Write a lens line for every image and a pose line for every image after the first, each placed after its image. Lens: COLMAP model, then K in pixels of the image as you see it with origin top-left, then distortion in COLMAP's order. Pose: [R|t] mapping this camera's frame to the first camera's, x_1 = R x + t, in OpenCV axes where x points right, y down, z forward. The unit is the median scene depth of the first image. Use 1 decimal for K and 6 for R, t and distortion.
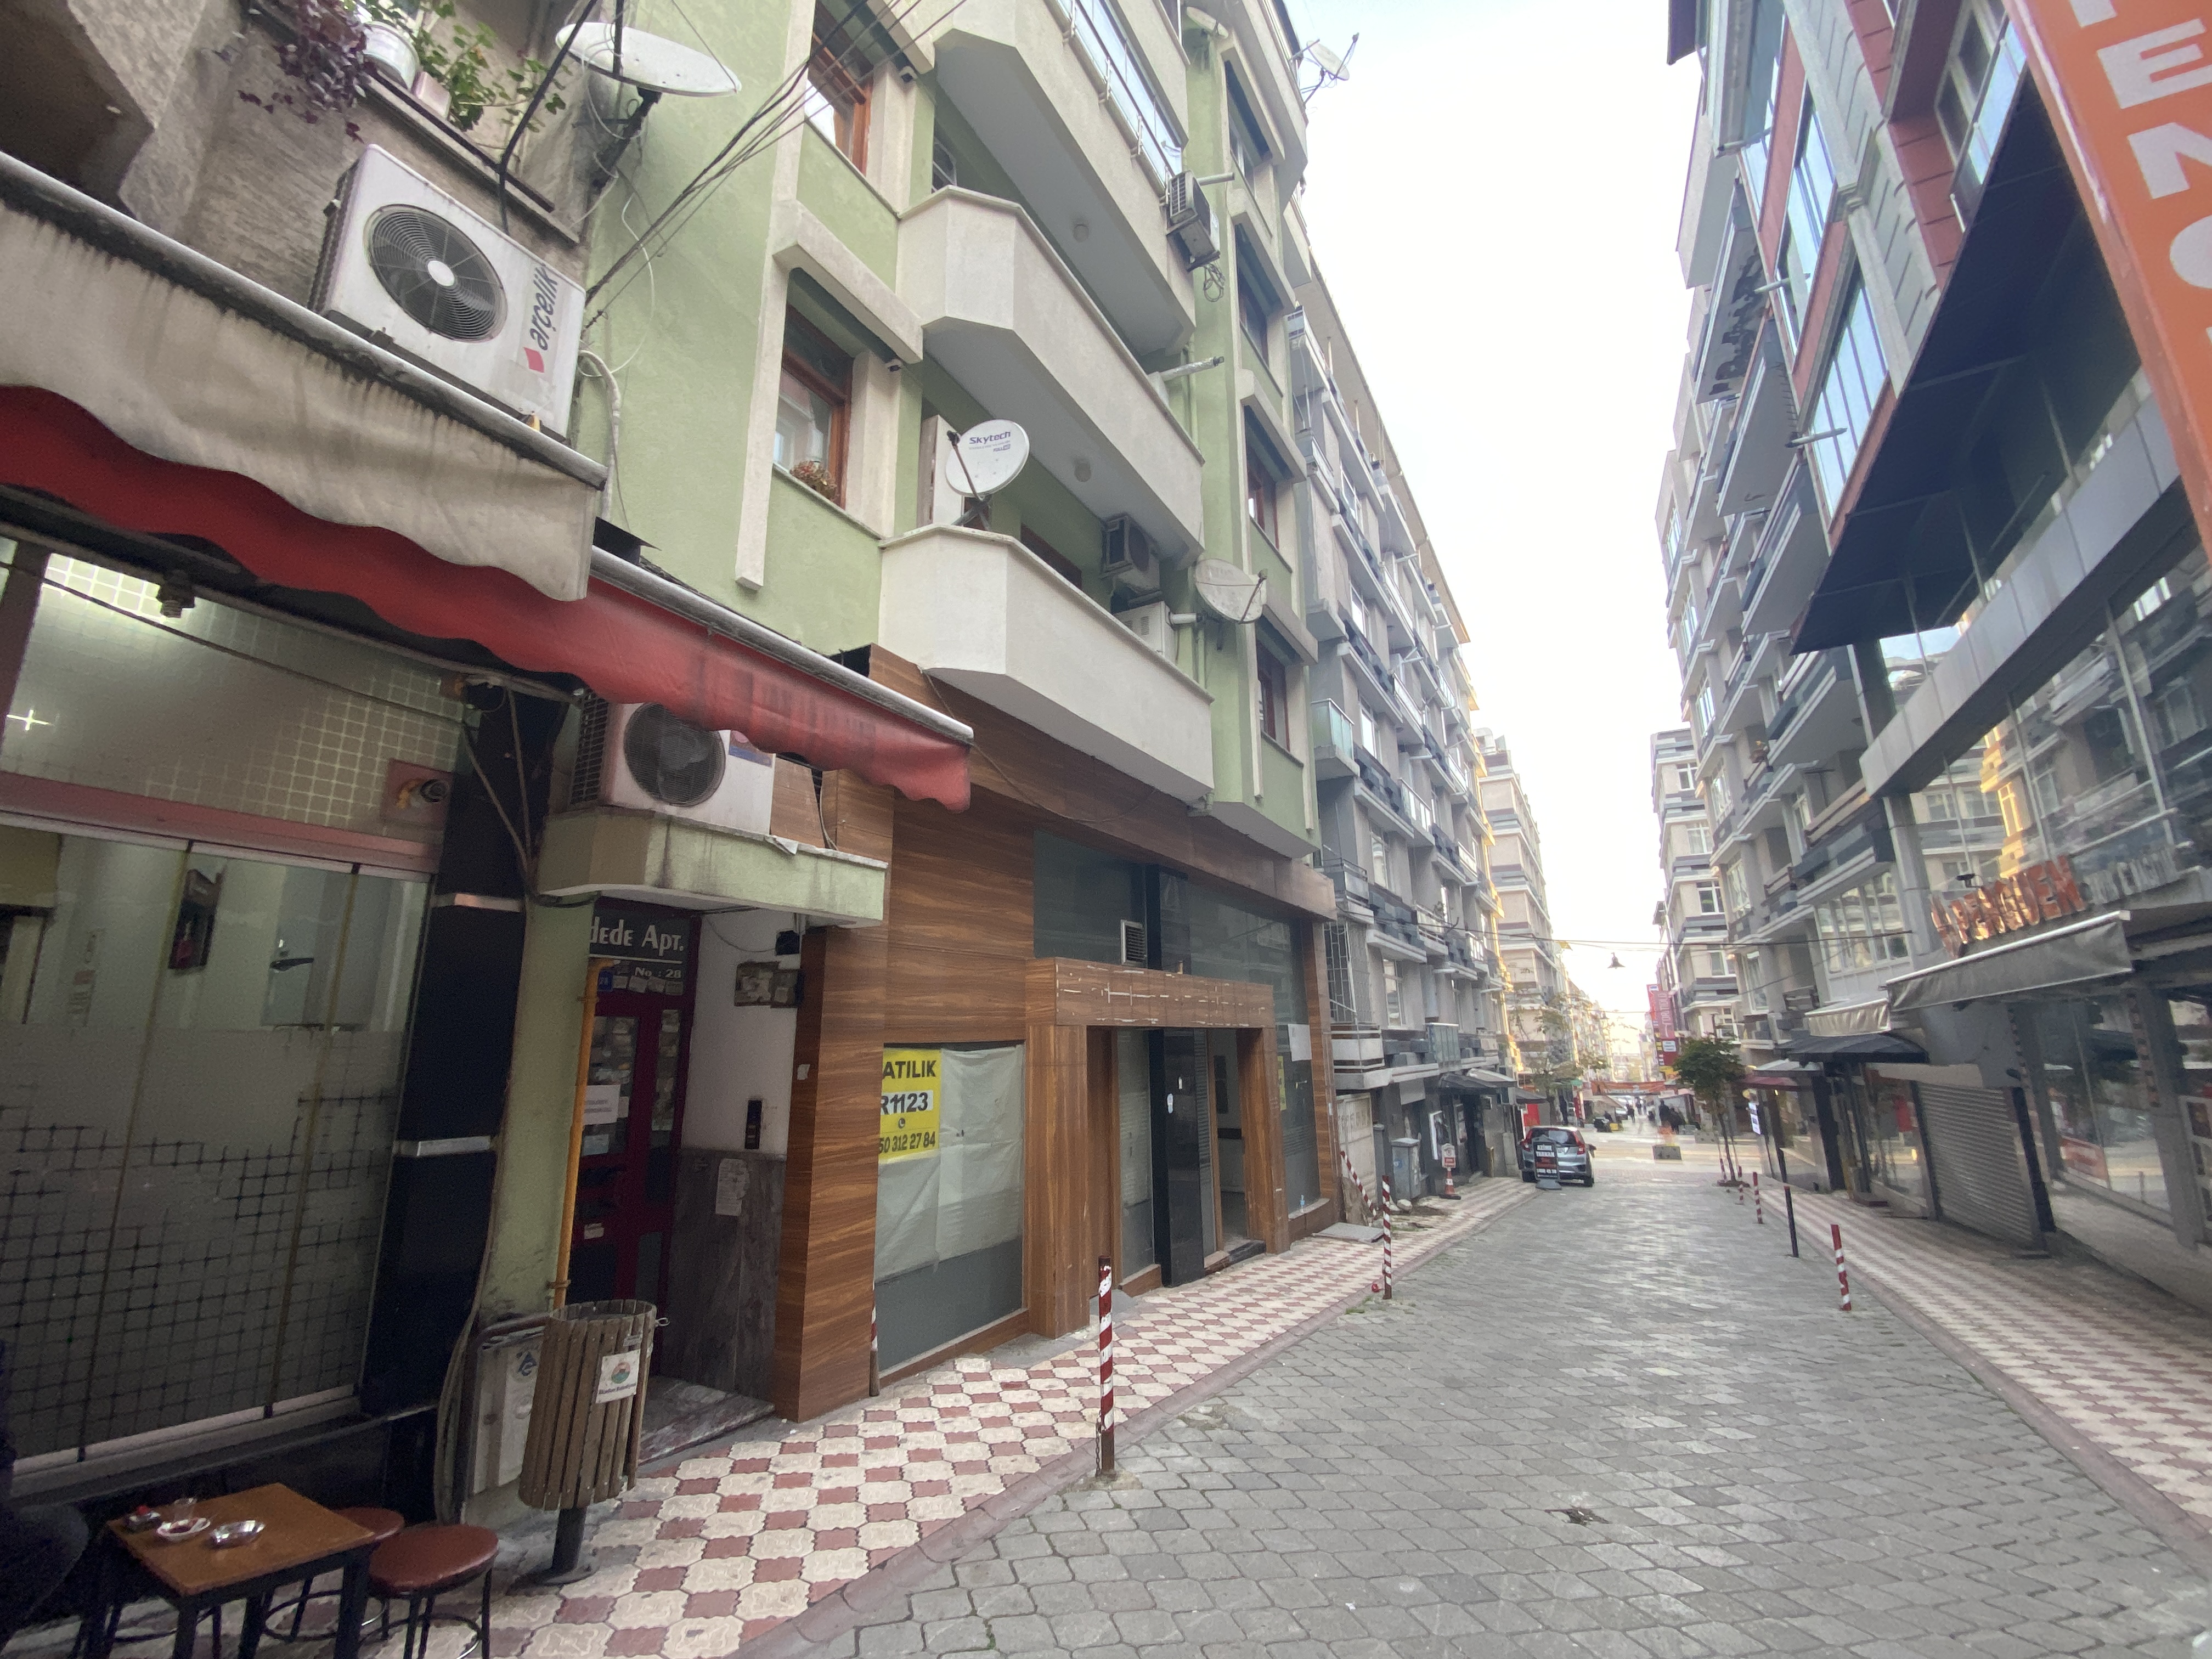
lens RADIAL K [[889.6, 0, 1103.5], [0, 889.6, 835.5], [0, 0, 1]] dist [0.029290, -0.024817]
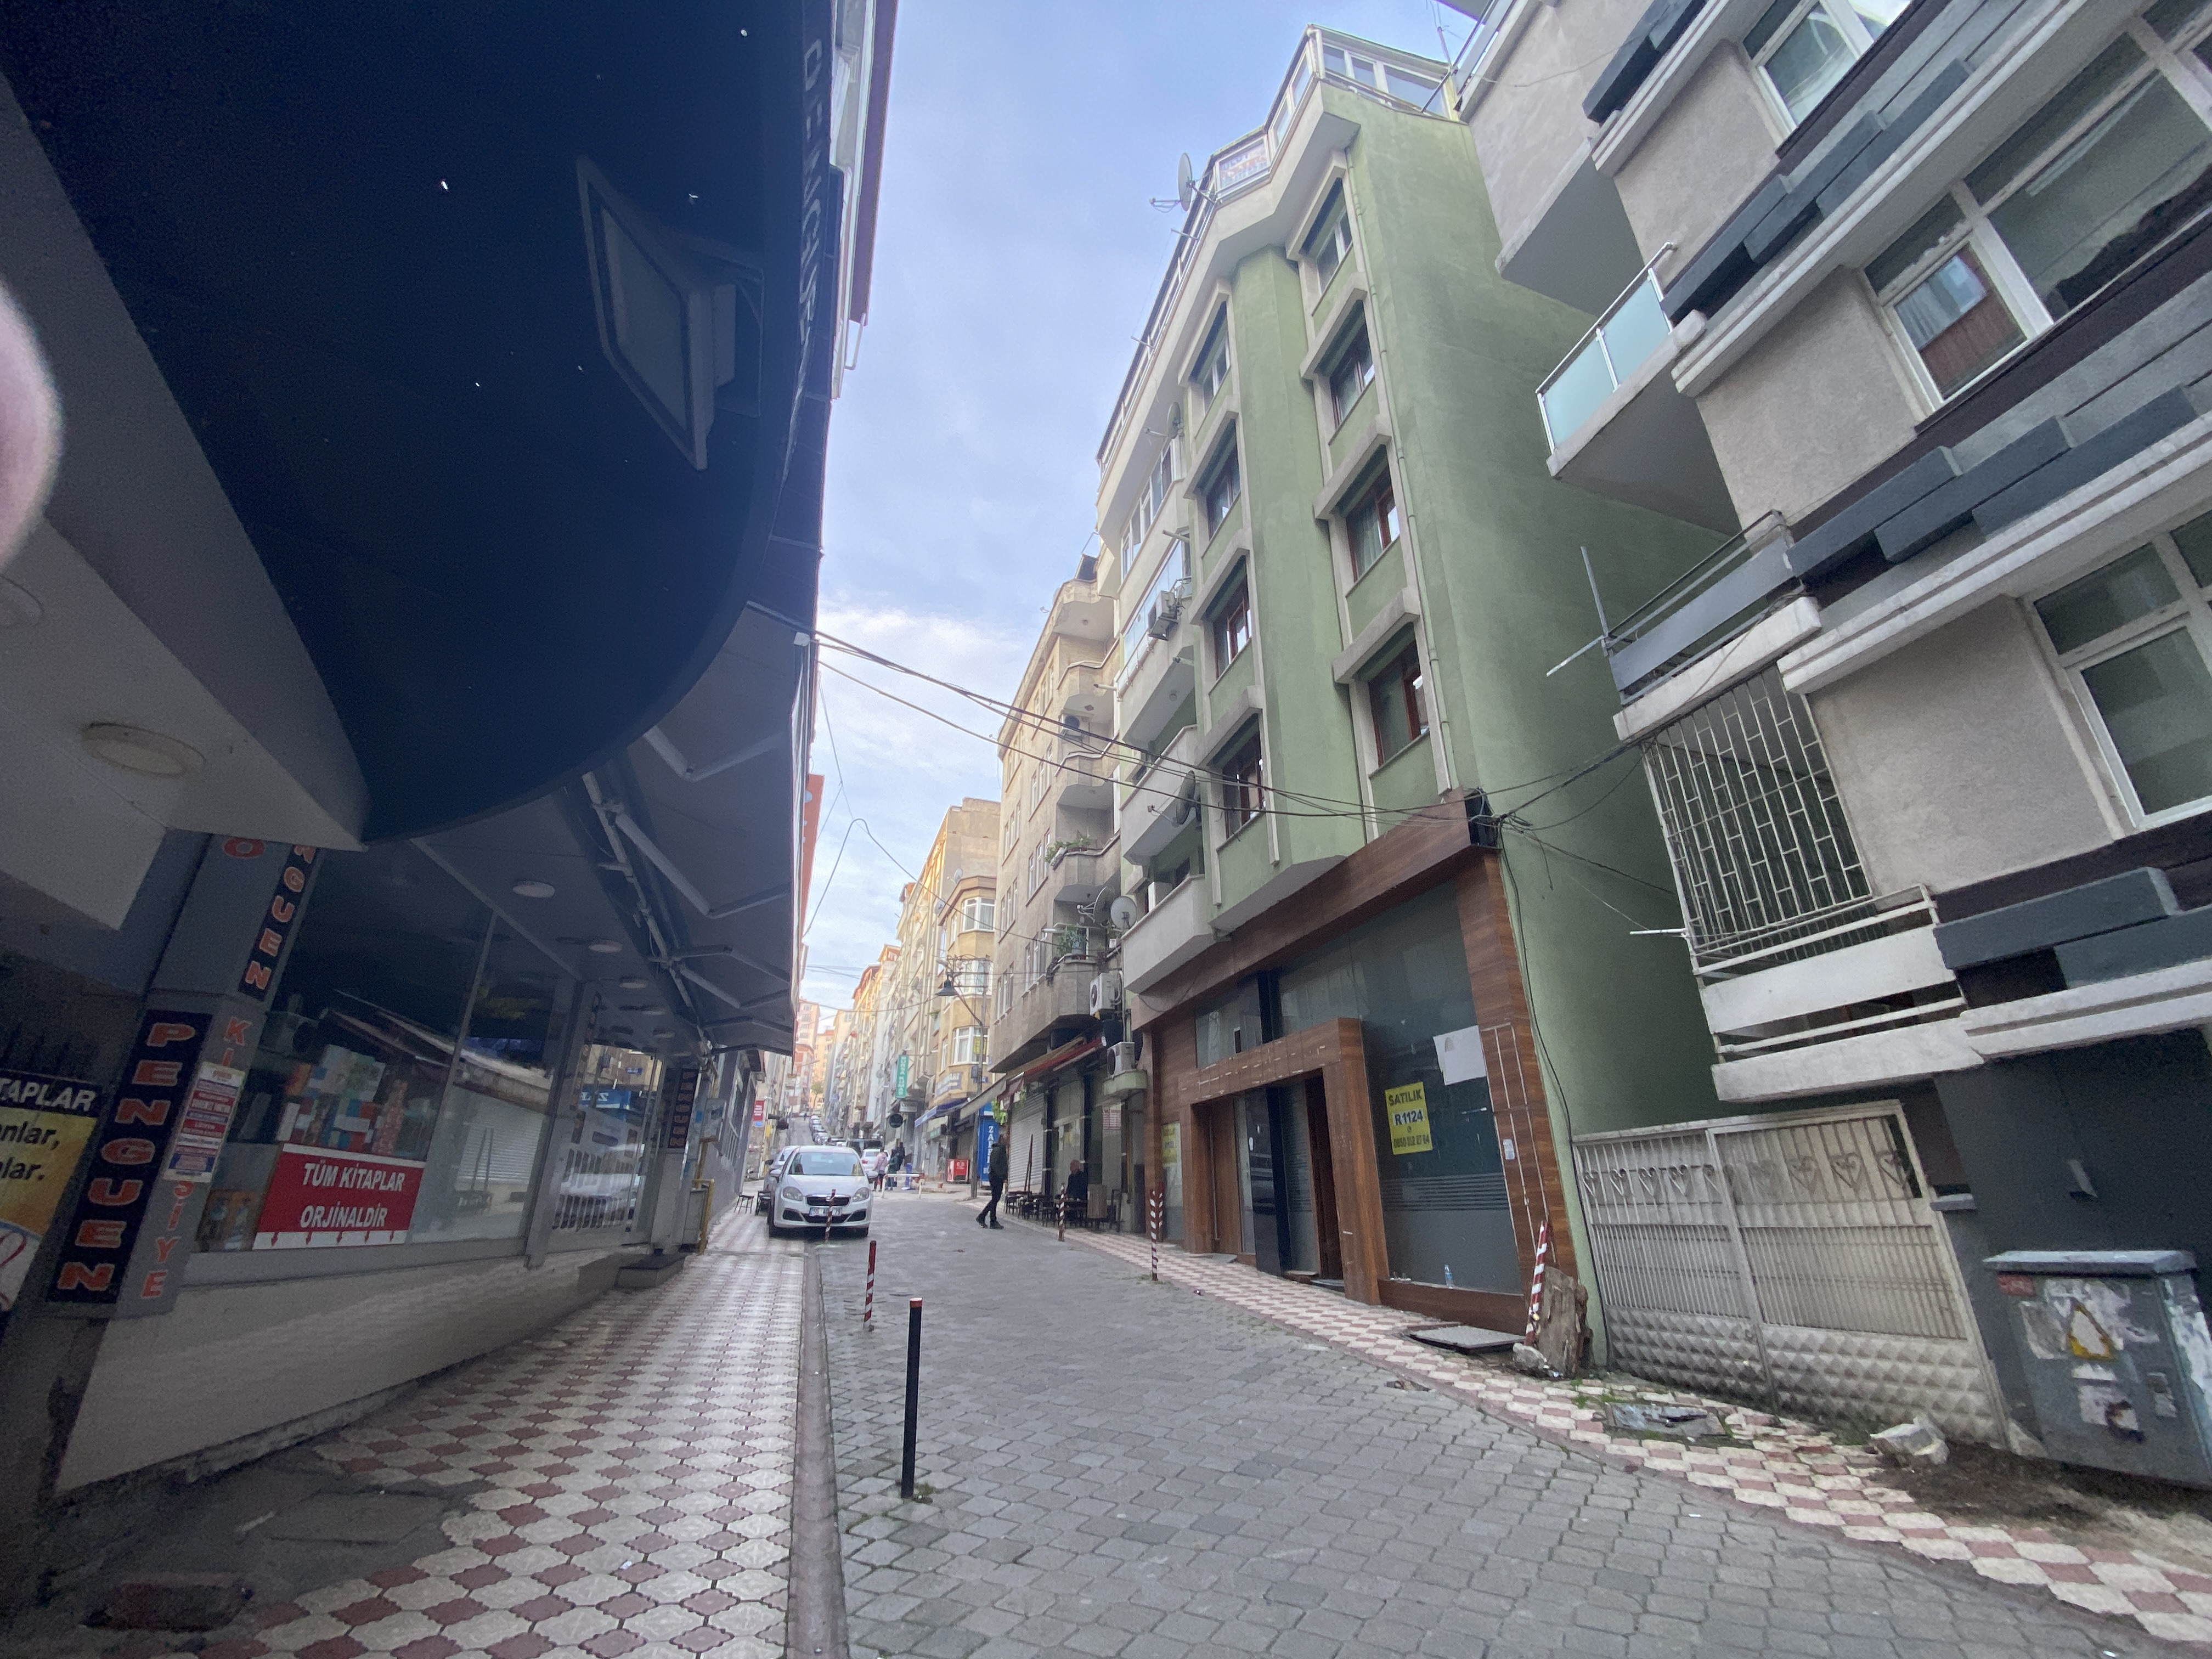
lens RADIAL K [[889.6, 0, 1103.5], [0, 889.6, 835.5], [0, 0, 1]] dist [0.029290, -0.024817]
pose [[-0.666486, -0.272305, -0.694007, 0.975280], [0.187686, 0.839638, -0.509689, 0.405173], [0.721506, -0.469955, -0.508499, 1.271200]]
